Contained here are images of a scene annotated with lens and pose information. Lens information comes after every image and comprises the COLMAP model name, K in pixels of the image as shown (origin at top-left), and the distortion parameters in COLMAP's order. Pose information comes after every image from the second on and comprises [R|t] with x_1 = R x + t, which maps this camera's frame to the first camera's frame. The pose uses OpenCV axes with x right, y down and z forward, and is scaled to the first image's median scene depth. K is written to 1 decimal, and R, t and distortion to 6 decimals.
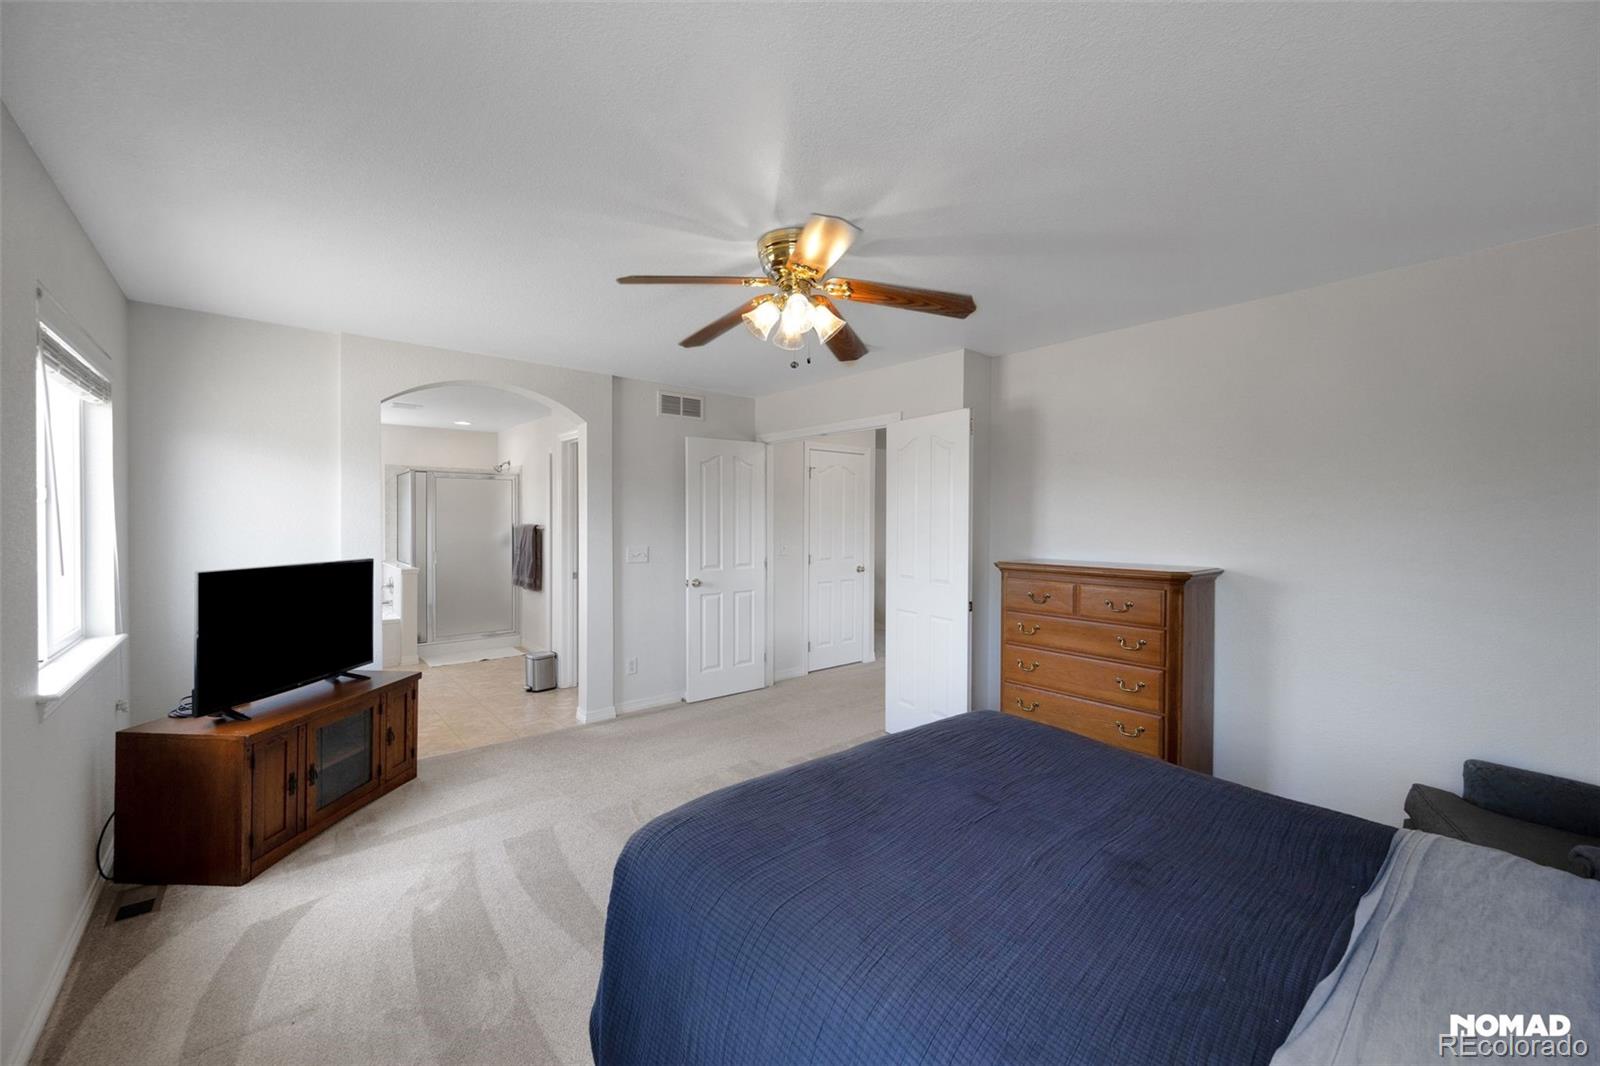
lens RADIAL K [[631.8, 0, 806.0], [0, 631.8, 527.8], [0, 0, 1]] dist [-0.001355, 0.000452]
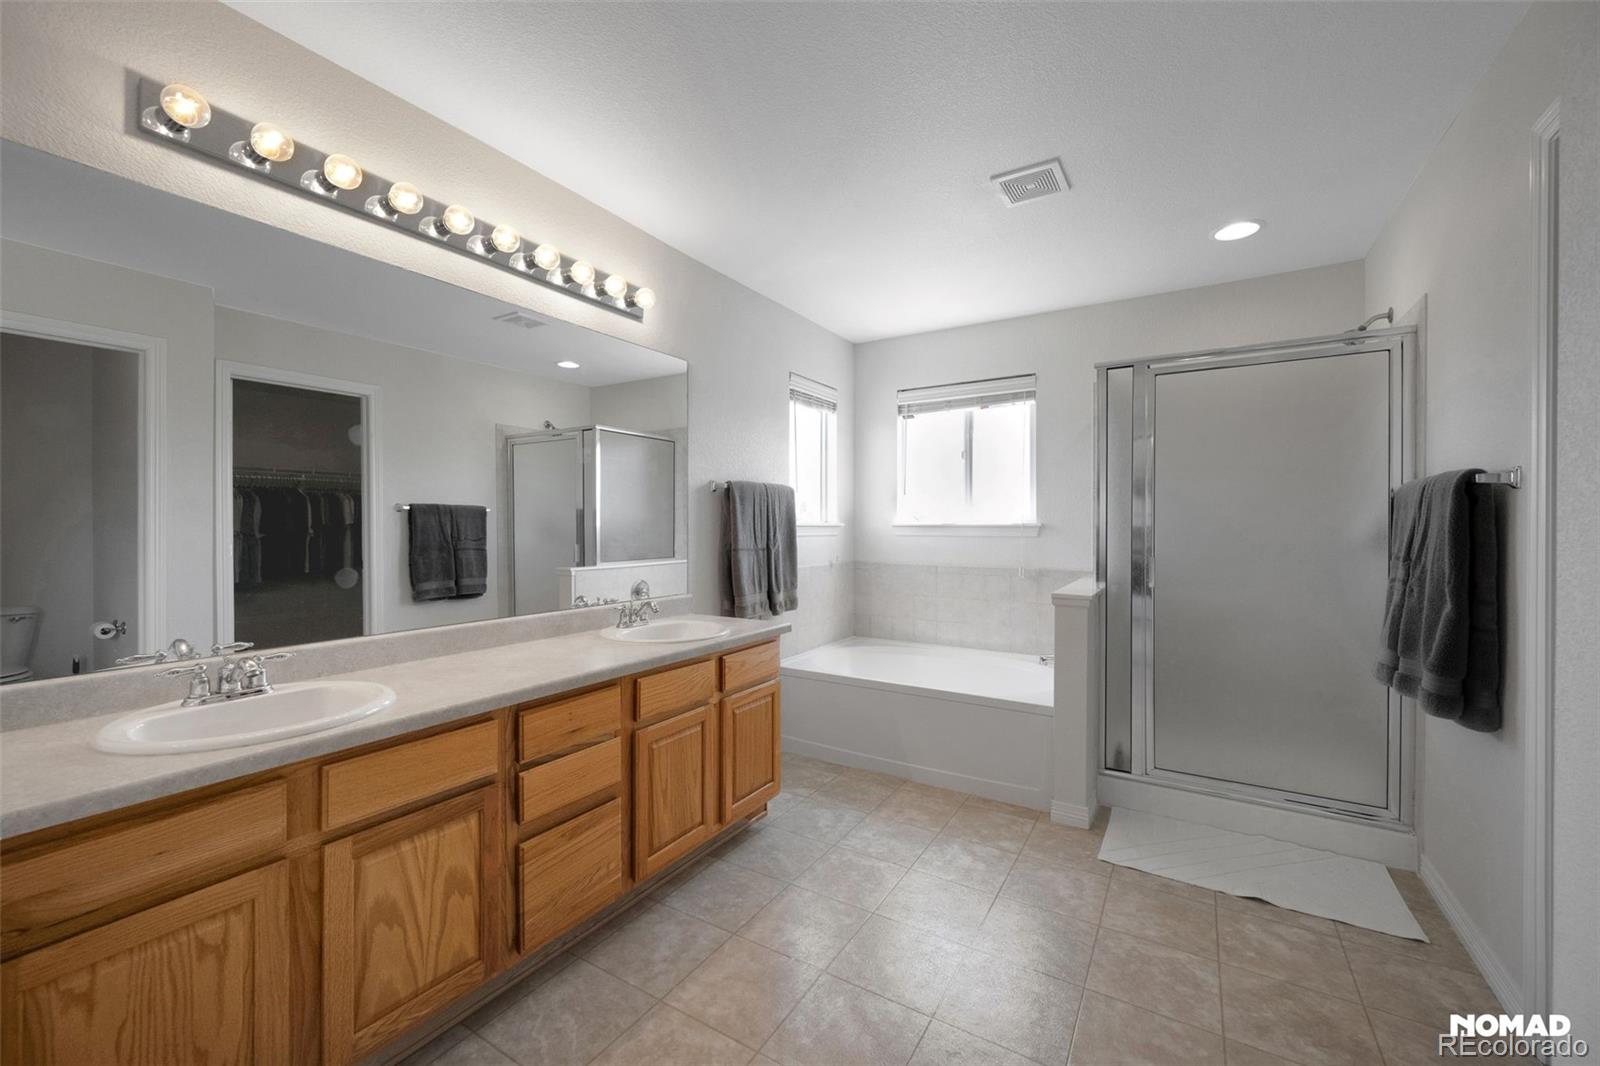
lens RADIAL K [[631.8, 0, 791.2], [0, 631.8, 525.3], [0, 0, 1]] dist [-0.001355, 0.000452]
pose [[0.289711, -0.002299, -0.957112, -0.259395], [-0.004500, 0.999983, -0.003764, 0.019397], [0.957104, 0.005397, 0.289695, 0.653250]]
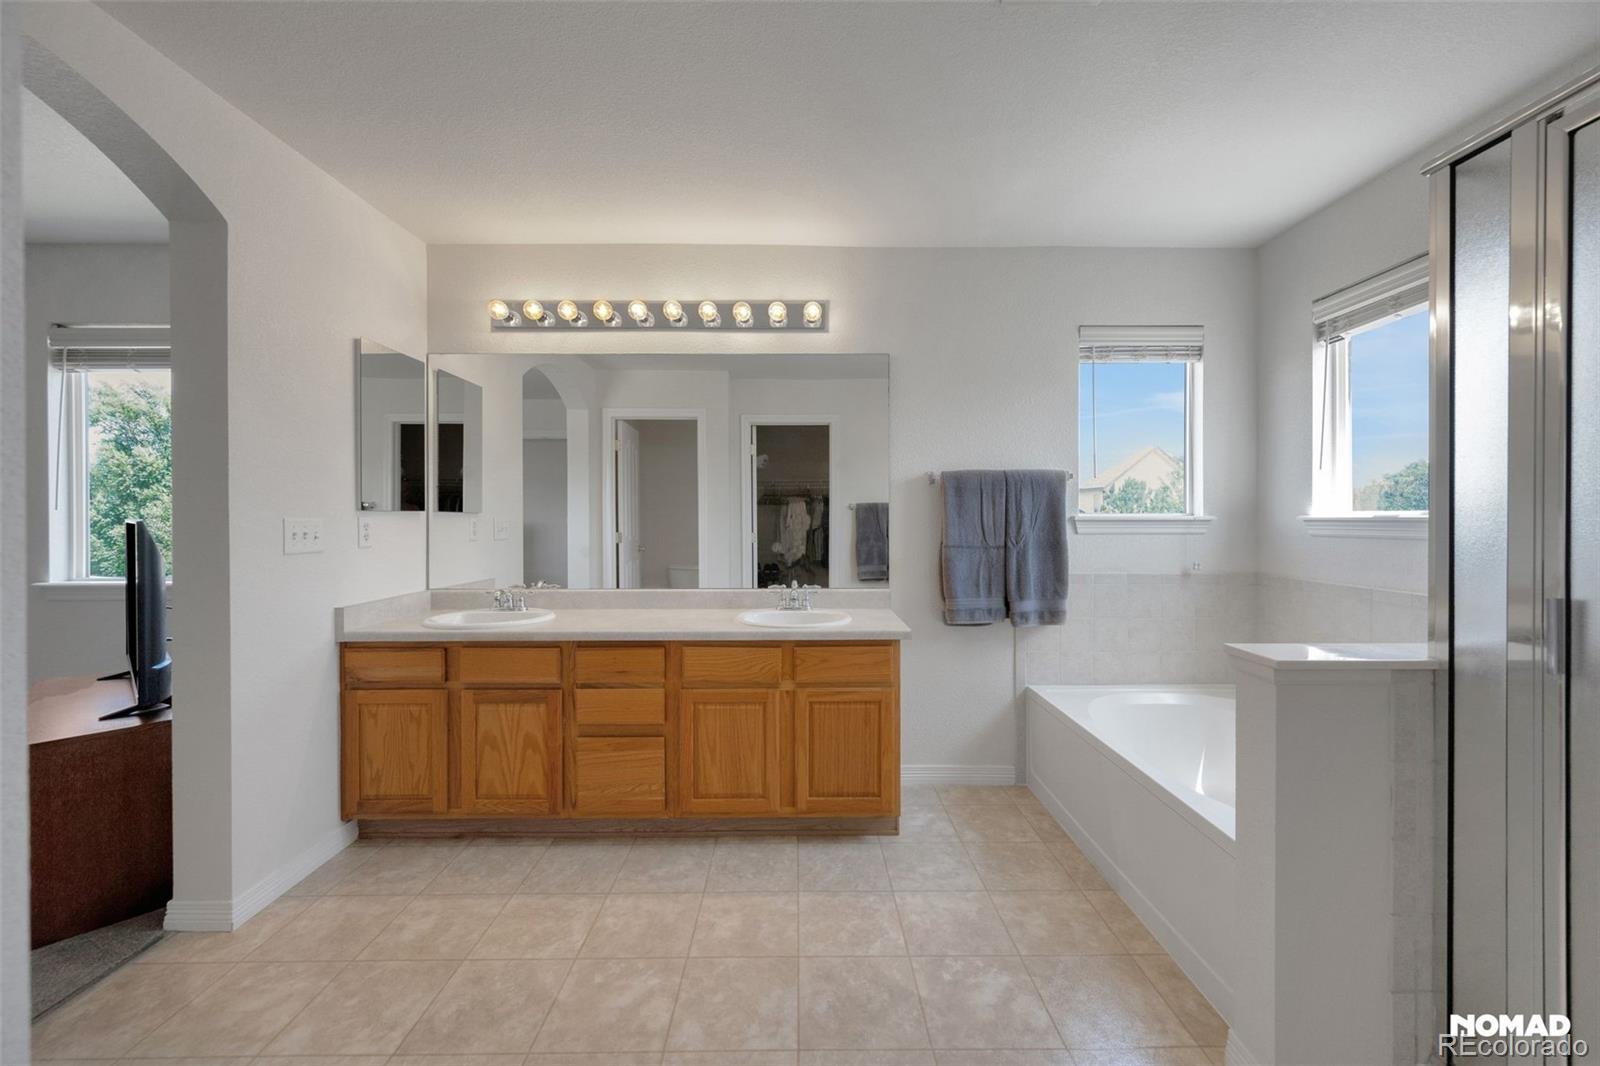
lens RADIAL K [[631.8, 0, 837.8], [0, 631.8, 524.7], [0, 0, 1]] dist [-0.001355, 0.000452]
pose [[-0.643691, 0.002648, -0.765281, -0.334765], [-0.004602, 0.999963, 0.007331, 0.018627], [0.765272, 0.008241, -0.643654, 0.927432]]
